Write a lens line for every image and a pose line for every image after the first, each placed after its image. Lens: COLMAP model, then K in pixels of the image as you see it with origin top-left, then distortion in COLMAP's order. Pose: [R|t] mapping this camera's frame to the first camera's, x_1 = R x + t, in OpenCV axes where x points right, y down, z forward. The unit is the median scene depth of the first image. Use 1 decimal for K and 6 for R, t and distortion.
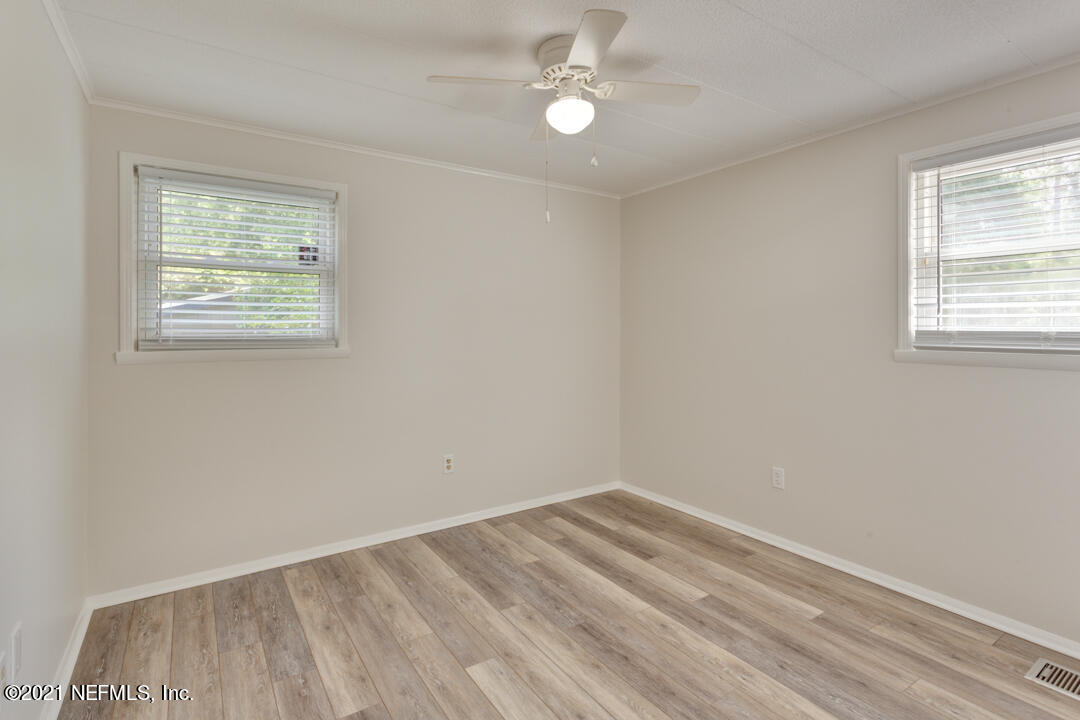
lens RADIAL K [[544.6, 0, 559.3], [0, 544.6, 328.4], [0, 0, 1]] dist [0.001884, 0.002100]
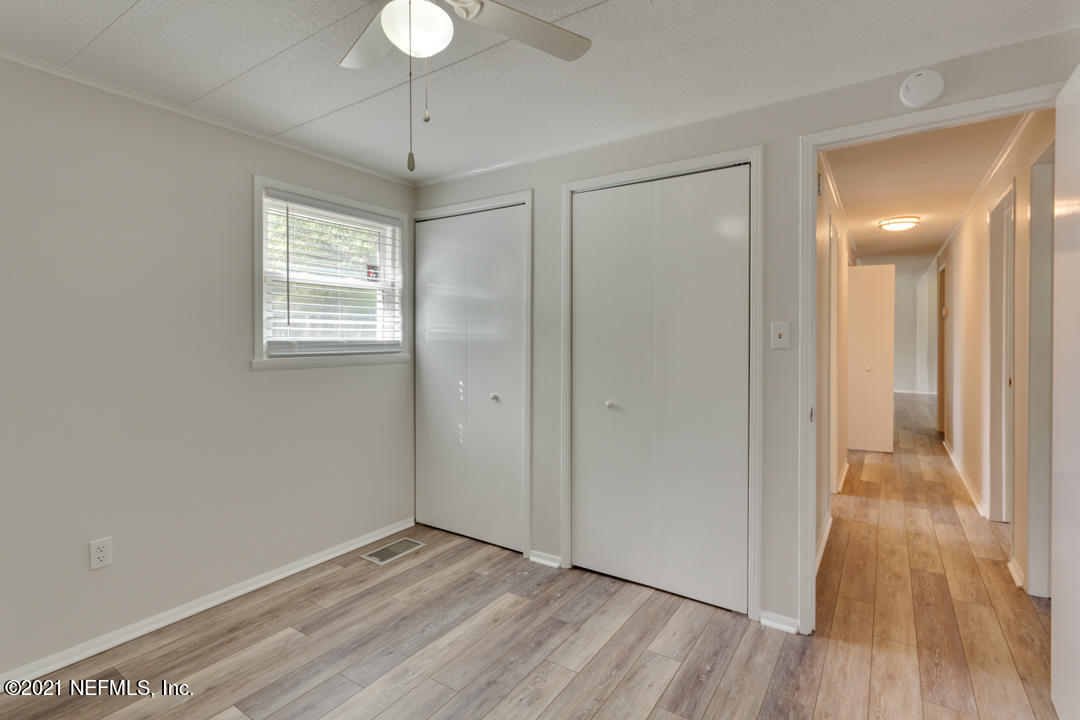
lens RADIAL K [[544.6, 0, 514.0], [0, 544.6, 338.2], [0, 0, 1]] dist [0.001884, 0.002100]
pose [[-0.365349, -0.002810, 0.930866, -0.590411], [0.001609, 0.999992, 0.003650, -0.005619], [-0.930869, 0.002831, -0.365342, 1.002838]]
